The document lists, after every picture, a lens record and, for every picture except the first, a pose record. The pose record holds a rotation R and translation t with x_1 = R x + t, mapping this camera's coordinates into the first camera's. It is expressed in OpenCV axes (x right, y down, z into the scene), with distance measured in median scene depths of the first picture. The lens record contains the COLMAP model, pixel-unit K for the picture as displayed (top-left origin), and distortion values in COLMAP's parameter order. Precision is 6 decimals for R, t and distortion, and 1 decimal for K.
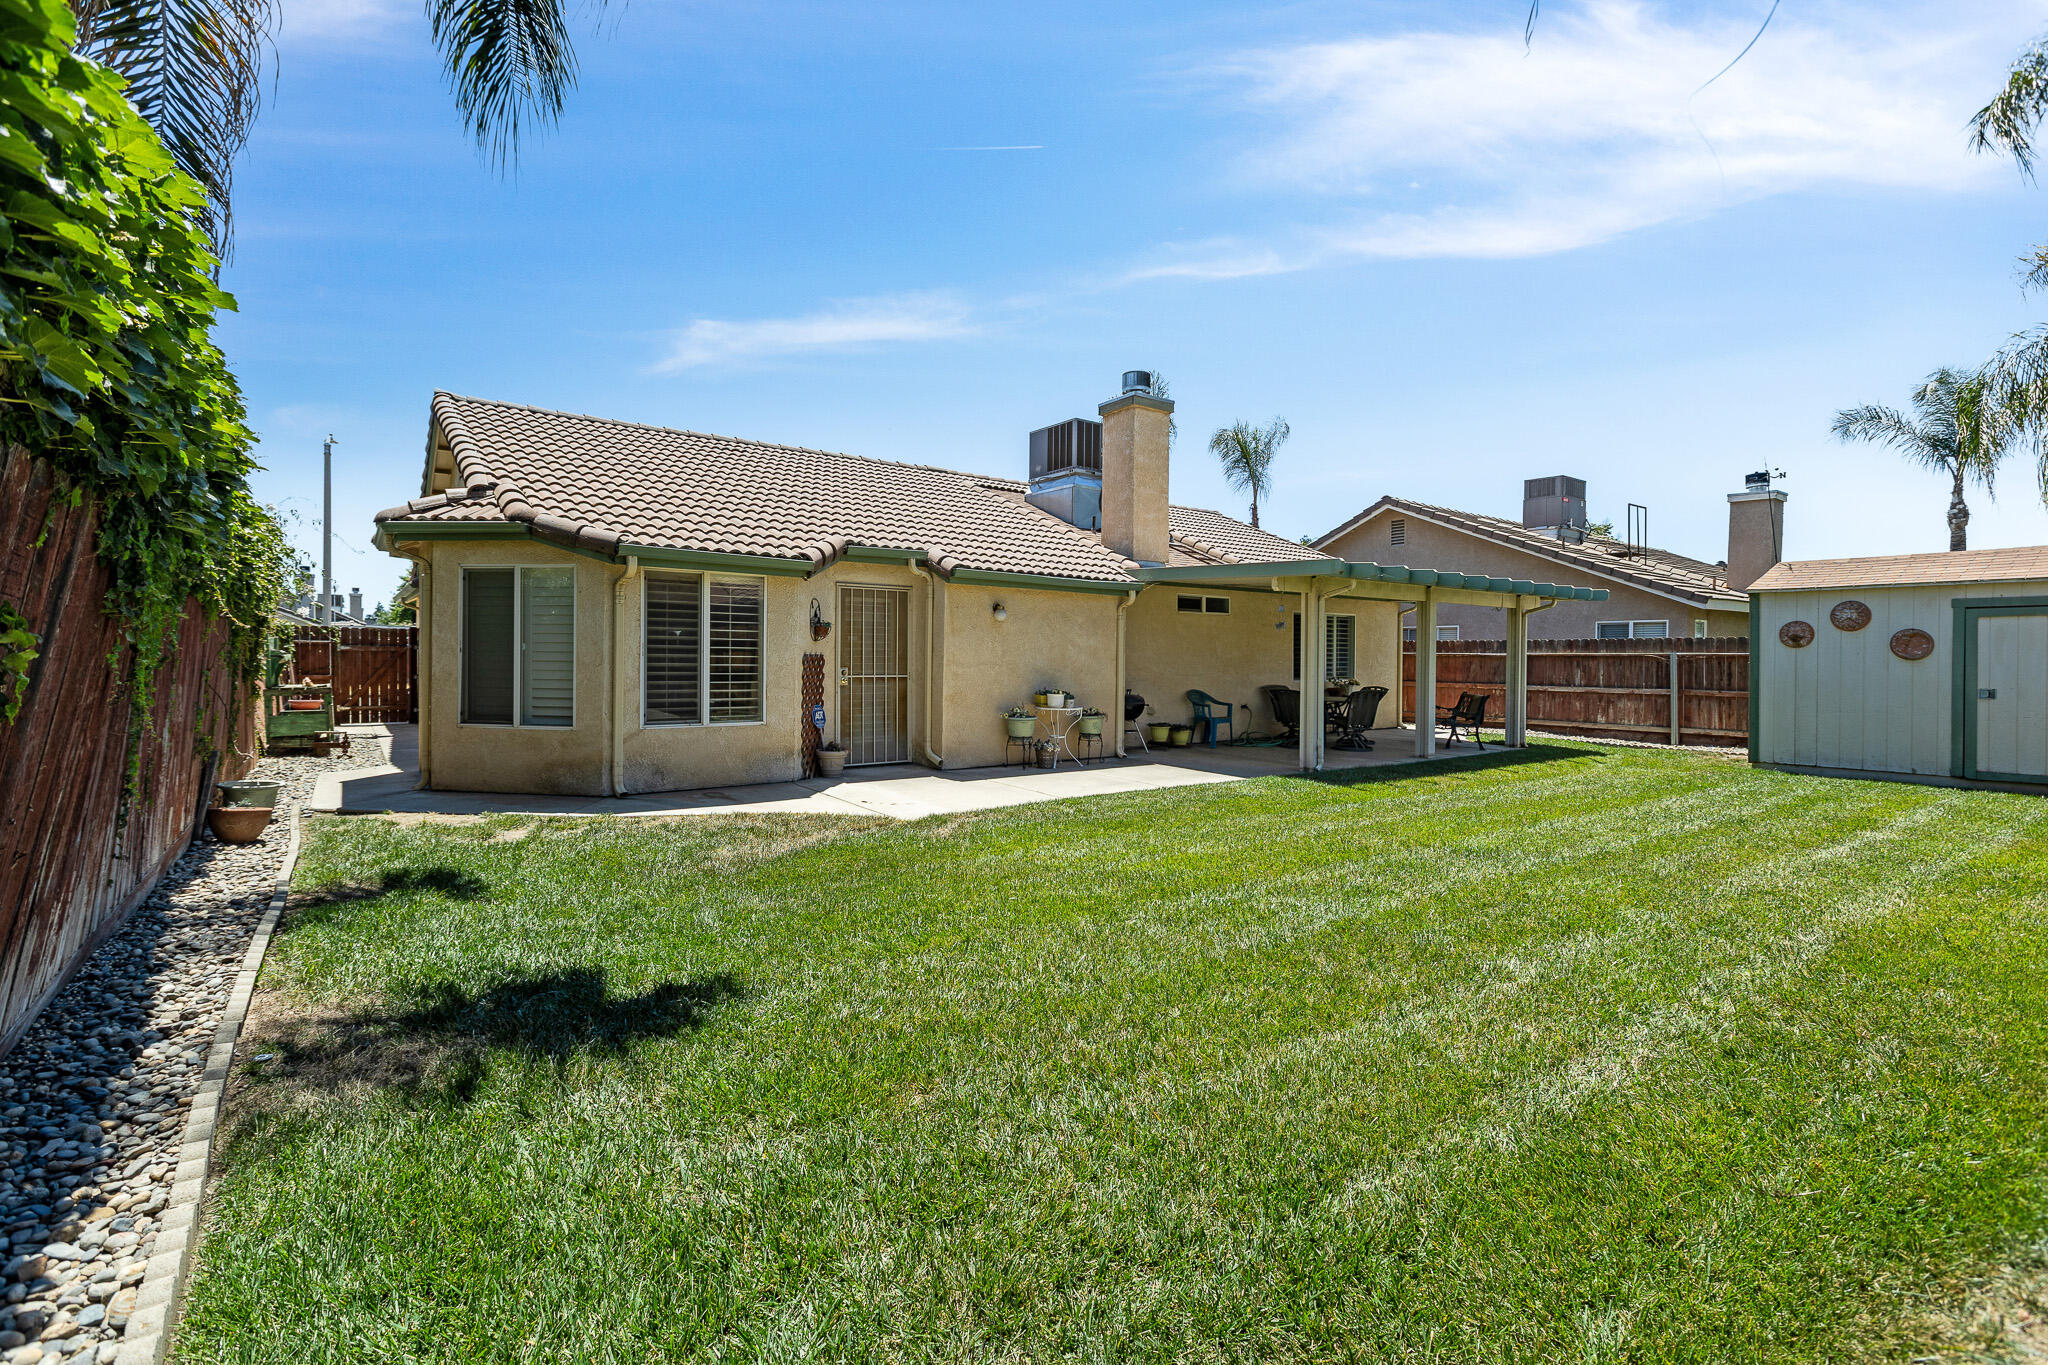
lens RADIAL K [[909.5, 0, 1027.4], [0, 909.5, 655.7], [0, 0, 1]] dist [0.001355, 0.000918]
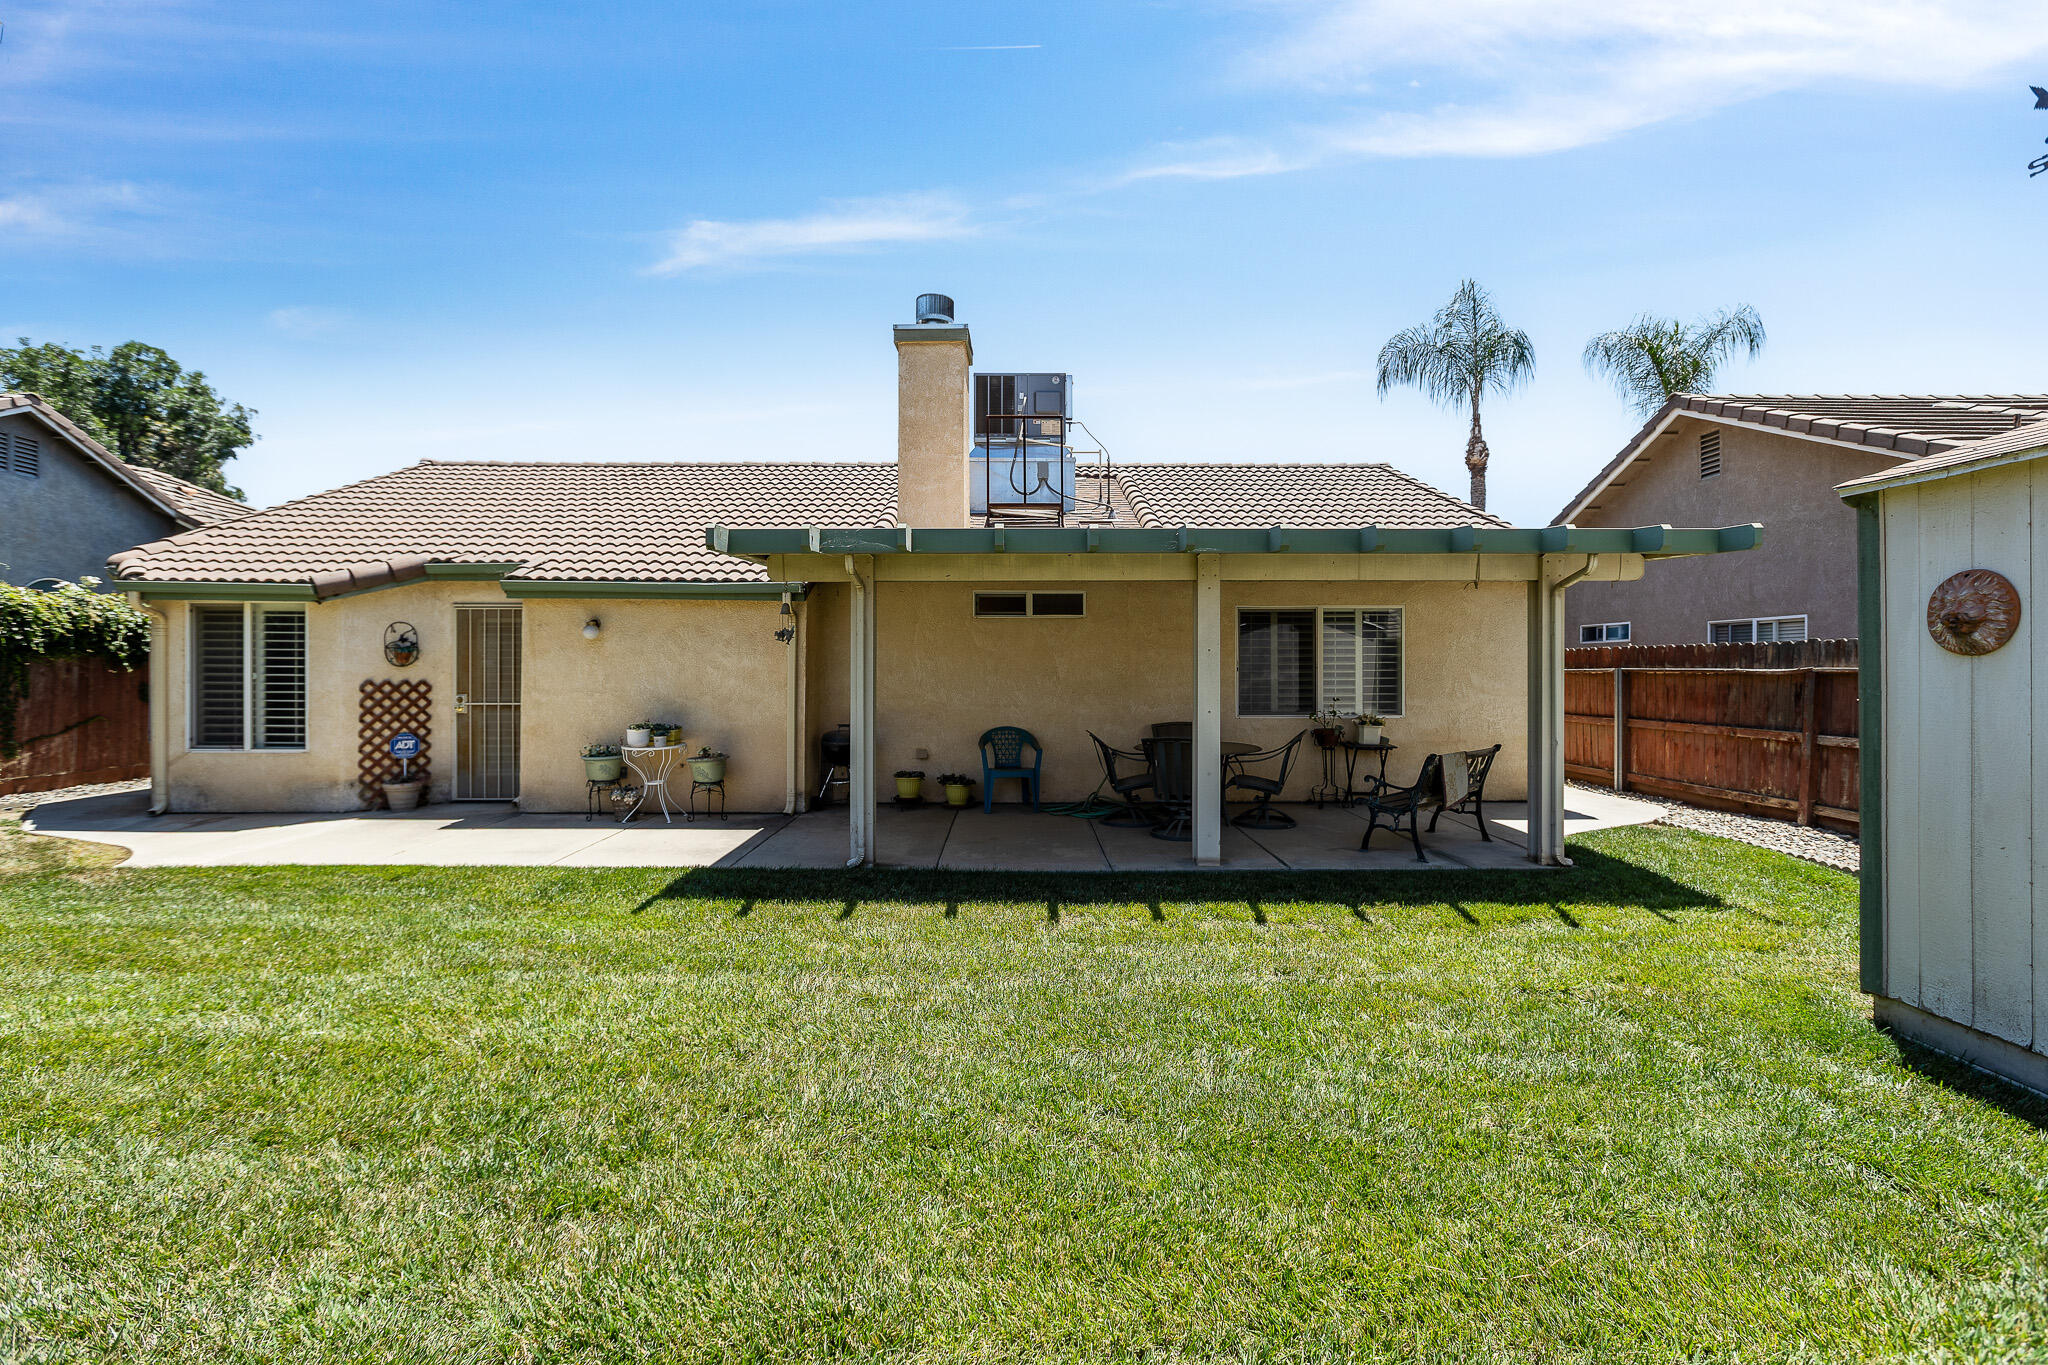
lens RADIAL K [[909.5, 0, 1023.4], [0, 909.5, 670.8], [0, 0, 1]] dist [0.001355, 0.000918]
pose [[0.803571, -0.007219, -0.595165, 0.704587], [0.007446, 0.999970, -0.002075, -0.004414], [0.595162, -0.002764, 0.803601, 0.507884]]
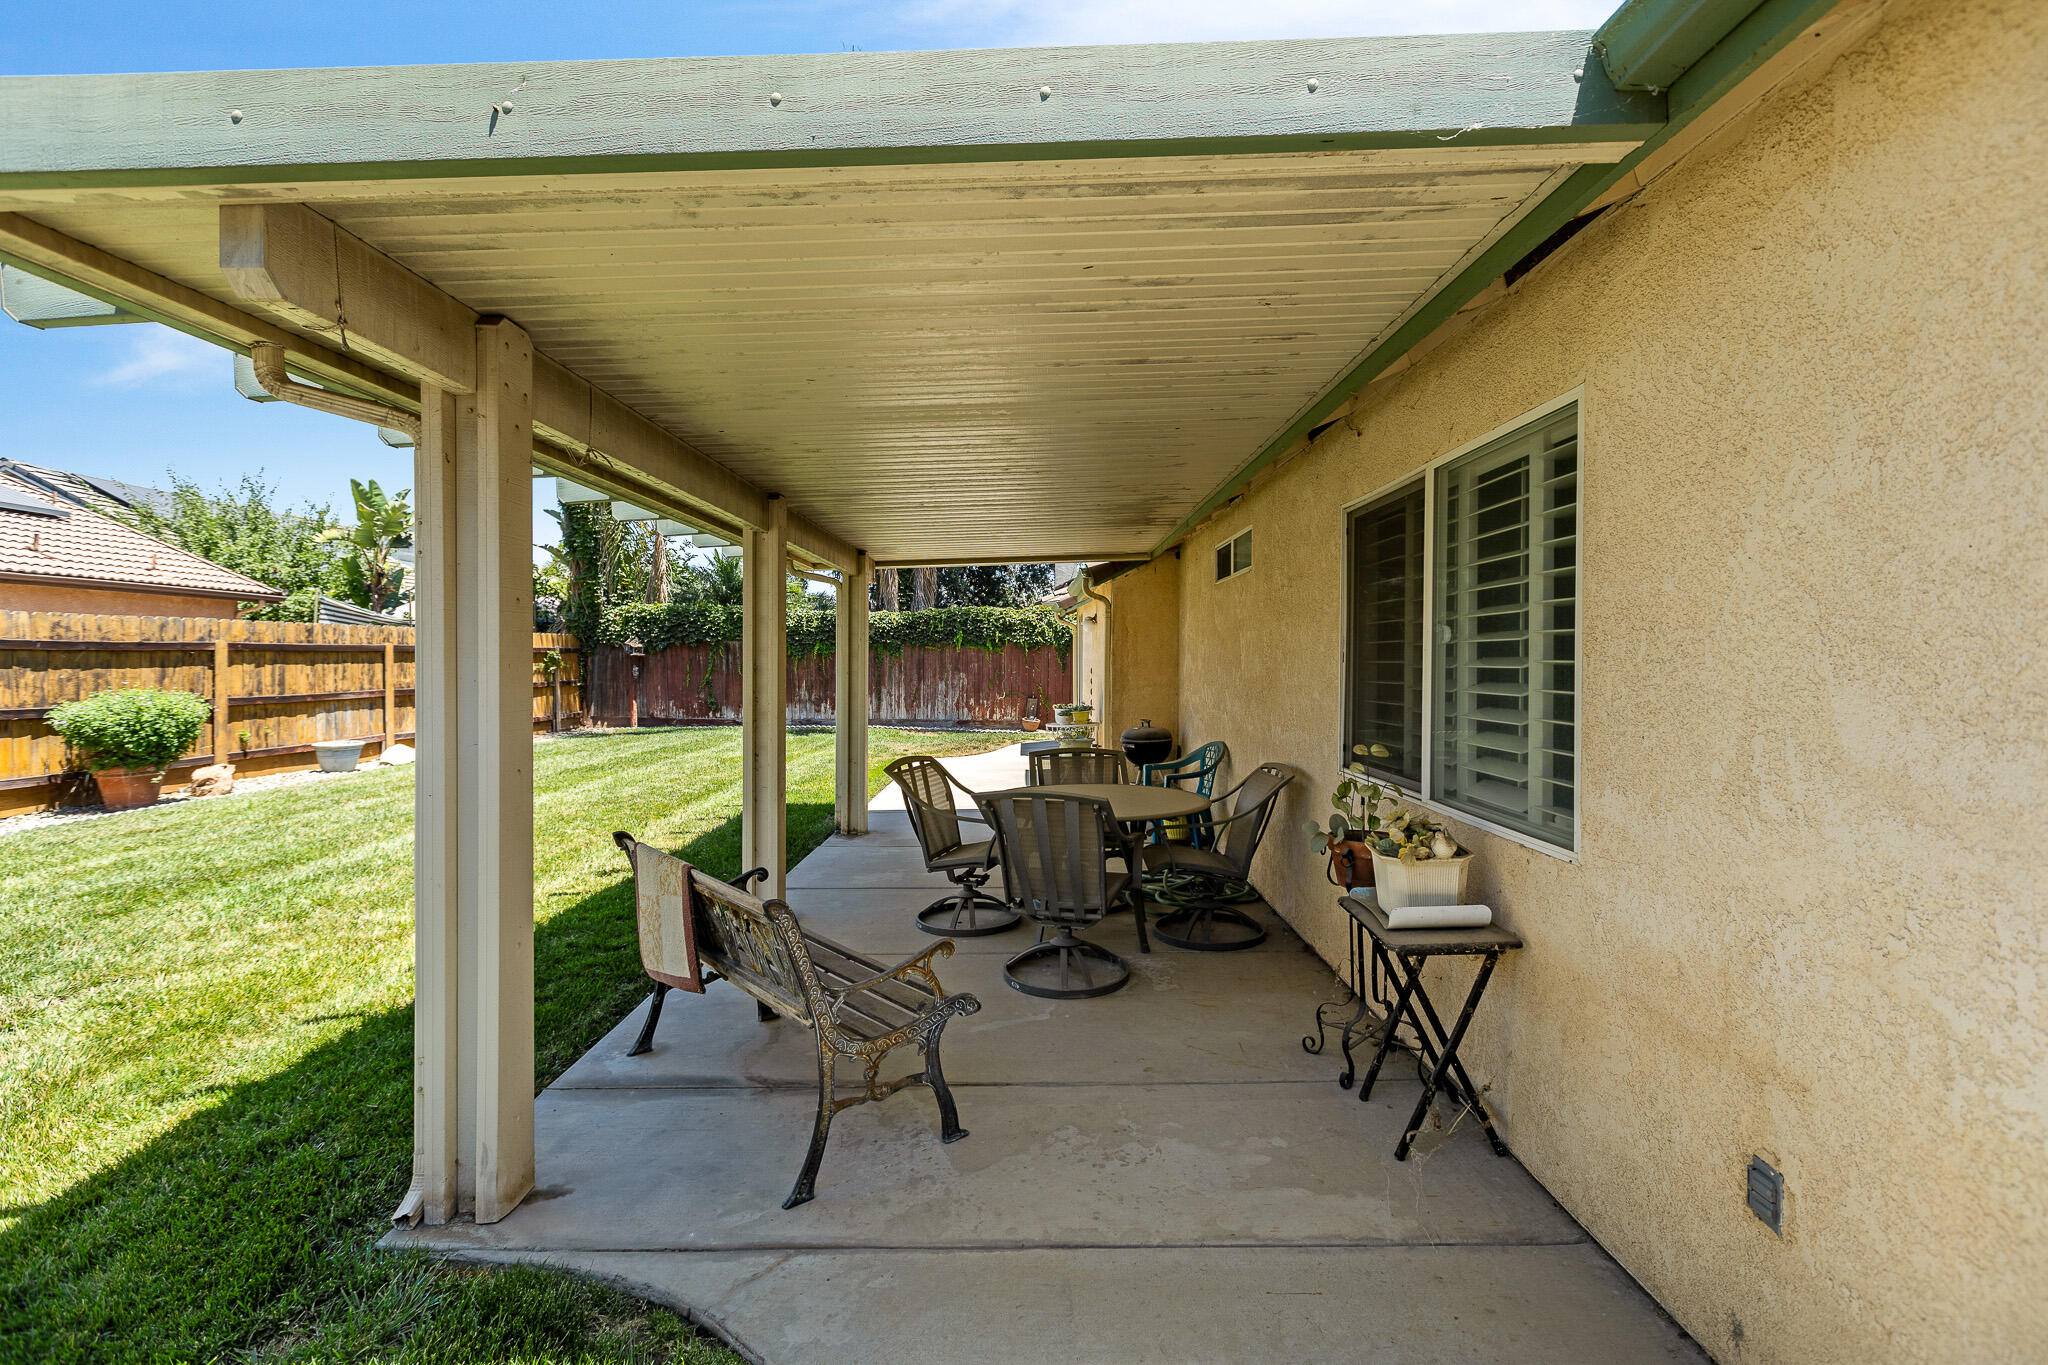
lens RADIAL K [[909.5, 0, 1031.1], [0, 909.5, 666.4], [0, 0, 1]] dist [0.001355, 0.000918]
pose [[-0.605088, -0.002745, -0.796154, 0.715497], [-0.007628, 0.999968, 0.002350, -0.002733], [0.796122, 0.007496, -0.605090, 1.390798]]
